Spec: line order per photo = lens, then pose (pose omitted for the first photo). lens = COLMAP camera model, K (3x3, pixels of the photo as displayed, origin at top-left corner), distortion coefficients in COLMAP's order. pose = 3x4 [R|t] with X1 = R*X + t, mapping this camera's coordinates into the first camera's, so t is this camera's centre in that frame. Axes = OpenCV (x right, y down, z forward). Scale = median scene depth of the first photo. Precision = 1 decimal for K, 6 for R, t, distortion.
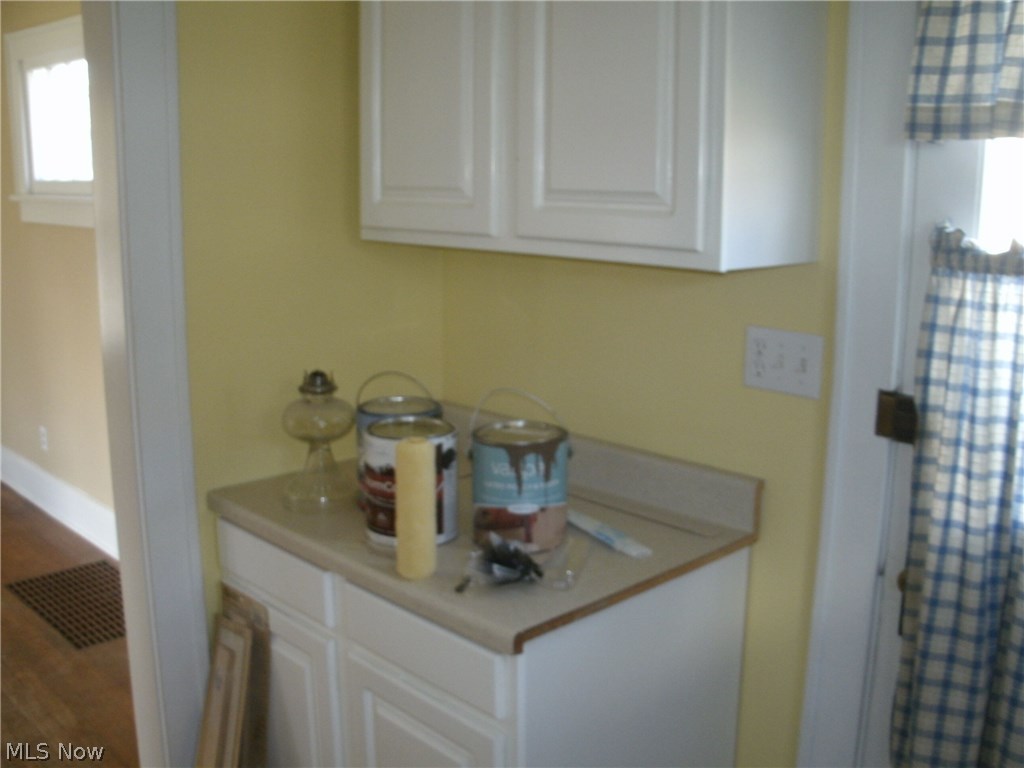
lens RADIAL K [[1059.2, 0, 509.5], [0, 1059.2, 377.2], [0, 0, 1]] dist [-0.140174, 0.000000]
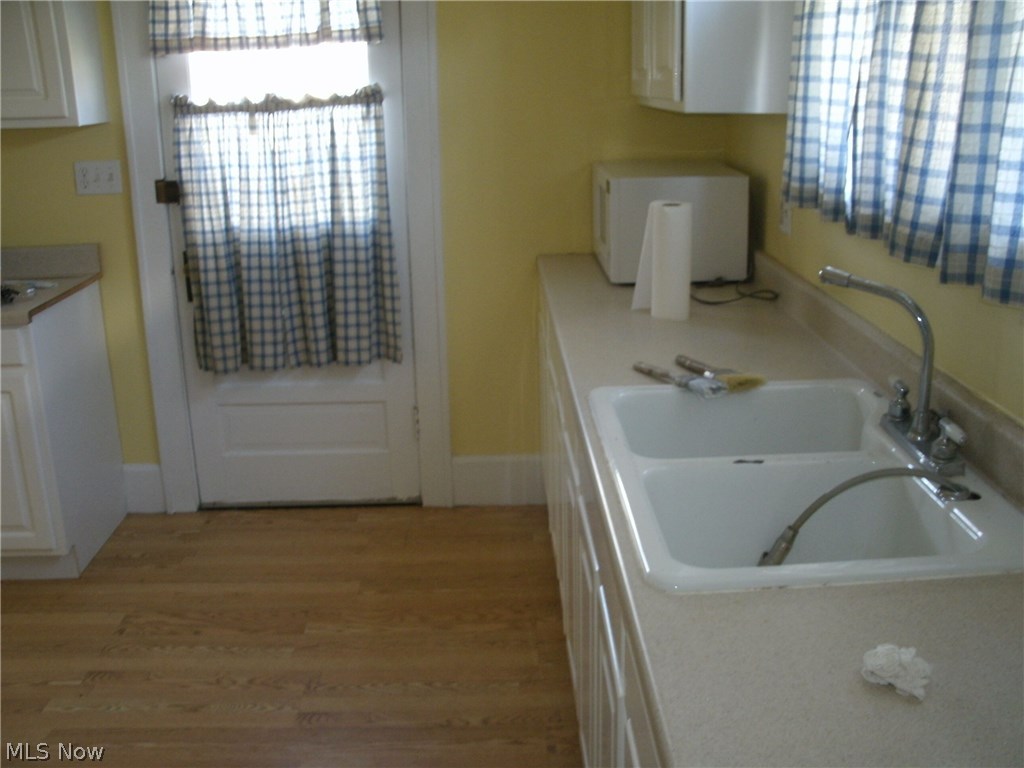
lens RADIAL K [[1059.2, 0, 510.1], [0, 1059.2, 388.0], [0, 0, 1]] dist [-0.140174, 0.000000]
pose [[0.669748, -0.223655, 0.708107, -0.767528], [0.167344, 0.974495, 0.149514, 0.241762], [-0.723487, 0.018361, 0.690094, -0.968808]]
